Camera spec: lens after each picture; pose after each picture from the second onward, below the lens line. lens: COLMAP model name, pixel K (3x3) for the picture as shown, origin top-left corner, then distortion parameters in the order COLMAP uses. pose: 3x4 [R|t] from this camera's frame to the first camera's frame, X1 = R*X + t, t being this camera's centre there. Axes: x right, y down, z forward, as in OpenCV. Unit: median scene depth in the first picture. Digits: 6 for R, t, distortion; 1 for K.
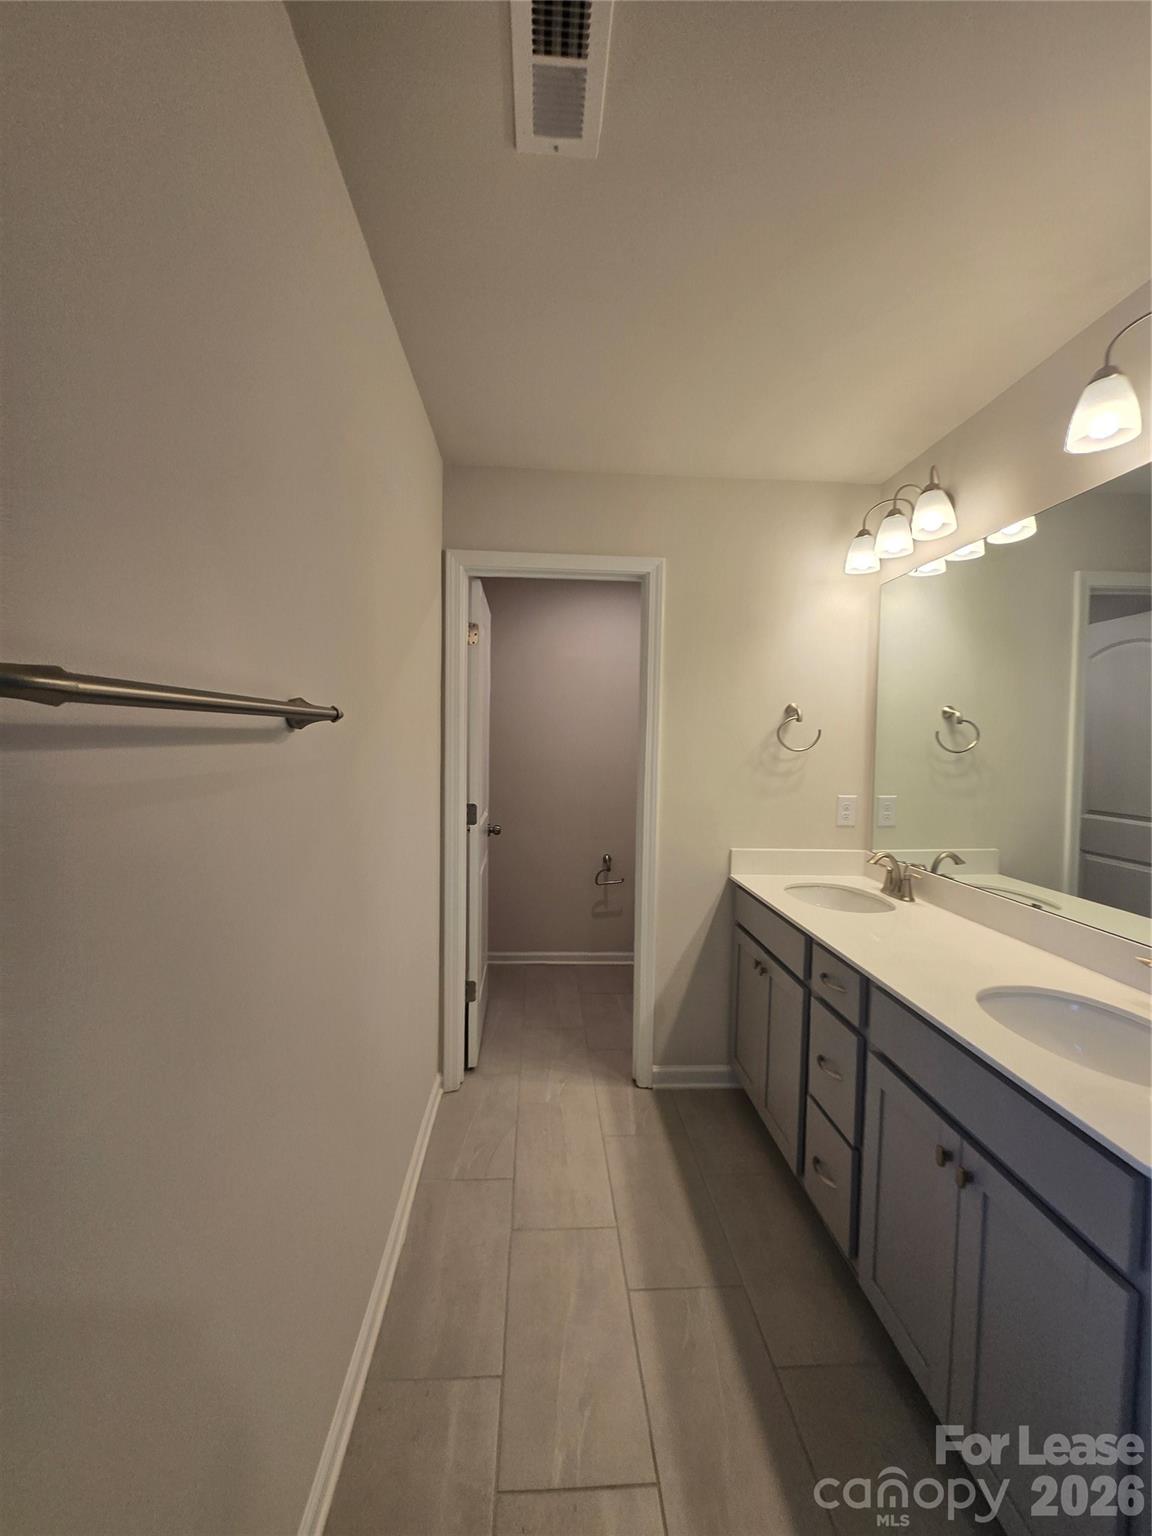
lens RADIAL K [[601.2, 0, 576.0], [0, 601.2, 768.0], [0, 0, 1]] dist [-0.003498, -0.000350]
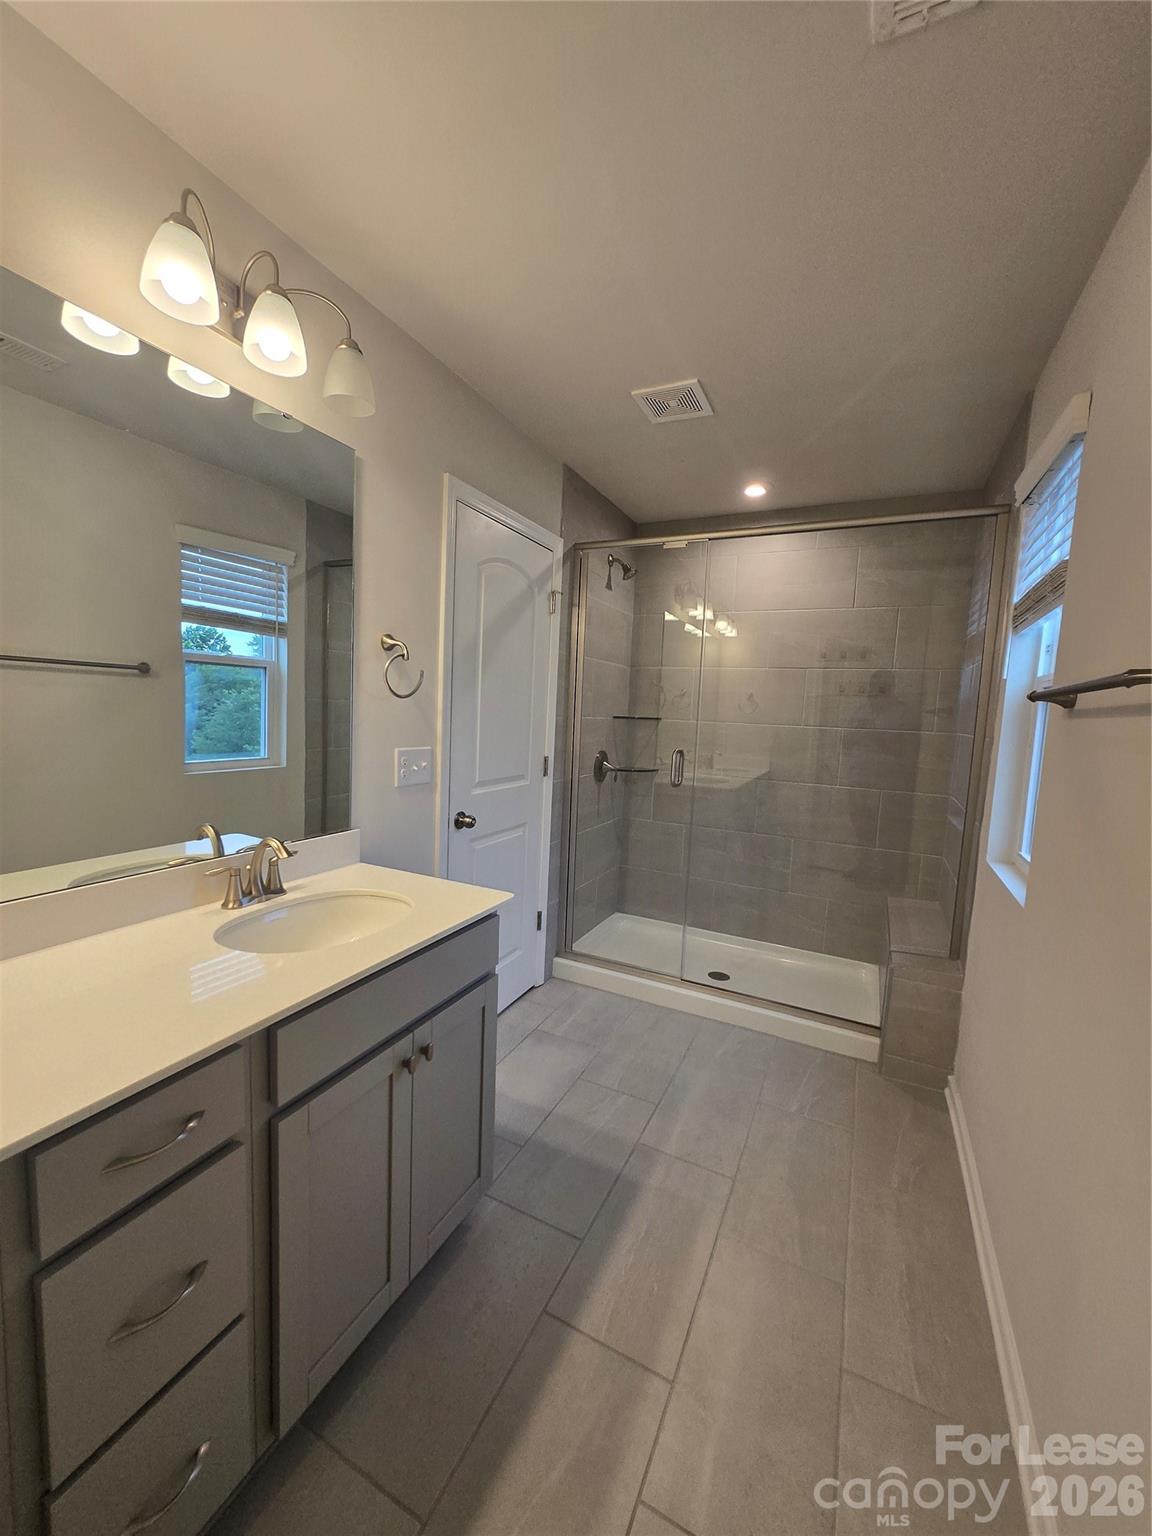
lens RADIAL K [[601.2, 0, 576.0], [0, 601.2, 768.0], [0, 0, 1]] dist [-0.003498, -0.000350]
pose [[-0.865911, -0.109634, 0.488035, -0.104909], [-0.025350, 0.984049, 0.176083, -0.065451], [-0.499555, 0.140100, -0.854878, 1.686050]]
